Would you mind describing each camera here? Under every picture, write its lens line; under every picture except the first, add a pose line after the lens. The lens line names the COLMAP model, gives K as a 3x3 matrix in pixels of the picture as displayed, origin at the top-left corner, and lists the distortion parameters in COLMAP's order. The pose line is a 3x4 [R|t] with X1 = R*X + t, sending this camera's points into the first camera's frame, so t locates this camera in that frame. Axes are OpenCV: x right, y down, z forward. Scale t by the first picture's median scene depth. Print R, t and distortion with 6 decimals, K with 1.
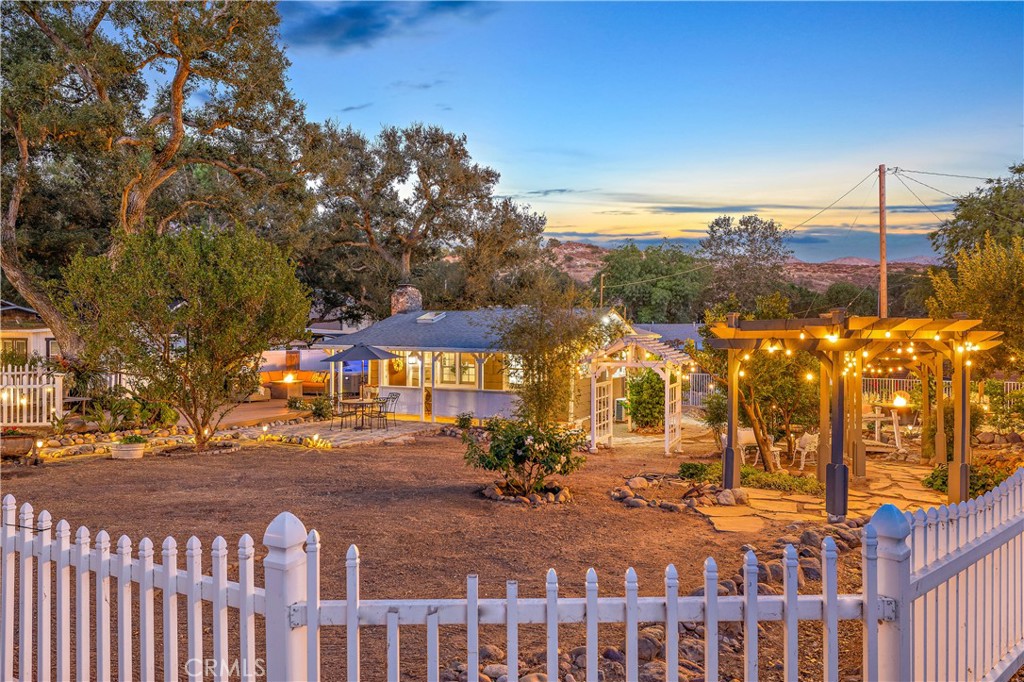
lens RADIAL K [[668.7, 0, 512.0], [0, 668.7, 341.0], [0, 0, 1]] dist [0.002026, 0.000095]
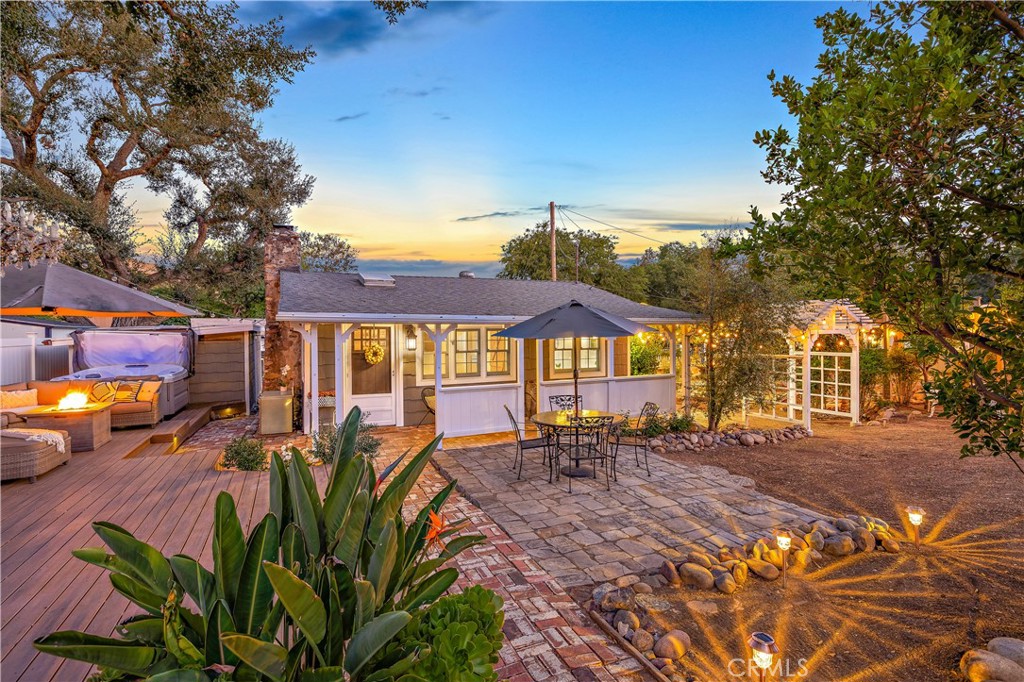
lens RADIAL K [[478.0, 0, 509.5], [0, 478.0, 336.0], [0, 0, 1]] dist [-0.001432, -0.000258]
pose [[0.636118, -0.014470, 0.771456, -0.393099], [0.020425, 0.999790, 0.001911, 0.020641], [-0.771322, 0.014542, 0.636279, 0.603781]]
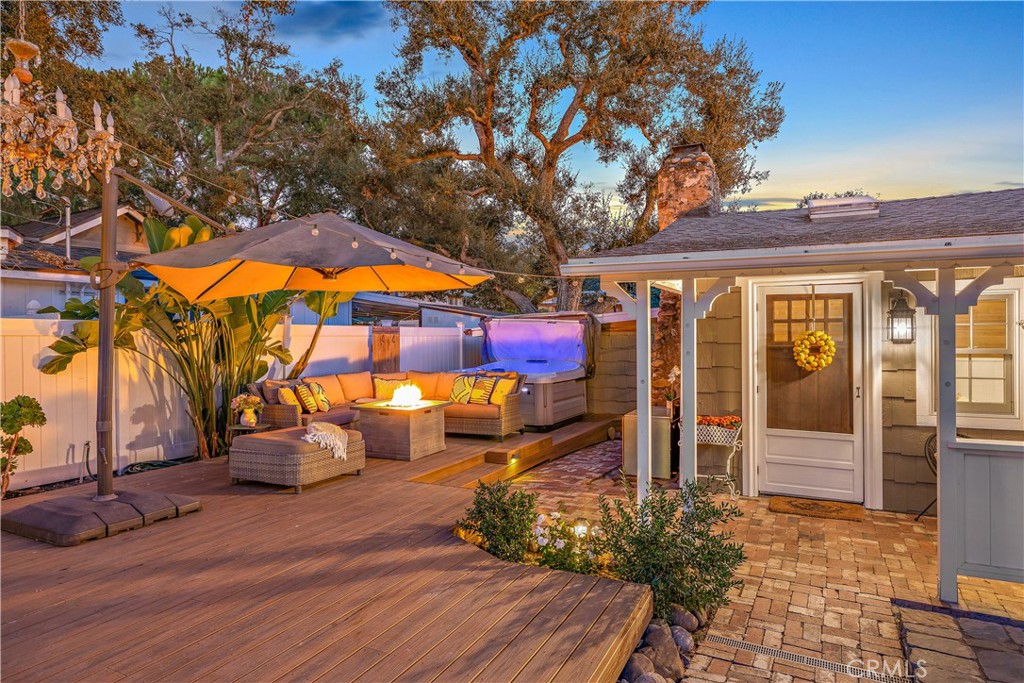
lens RADIAL K [[616.3, 0, 508.2], [0, 616.3, 338.6], [0, 0, 1]] dist [-0.000298, -0.000216]
pose [[0.999973, -0.007209, -0.001718, -0.283315], [0.007188, 0.999902, -0.012035, 0.031496], [0.001805, 0.012022, 0.999926, 0.691352]]
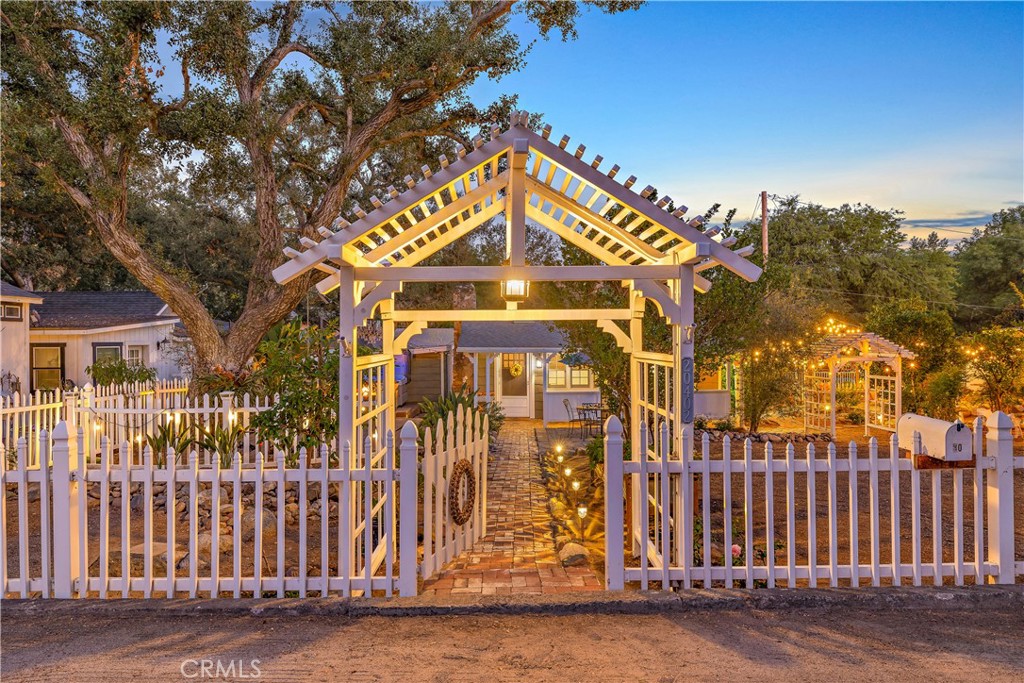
lens RADIAL K [[706.2, 0, 512.0], [0, 706.2, 341.5], [0, 0, 1]] dist [0.002596, 0.000974]
pose [[0.887139, -0.009168, 0.461412, -0.577285], [0.014192, 0.999872, -0.007418, 0.004512], [-0.461285, 0.013129, 0.887155, 0.148330]]
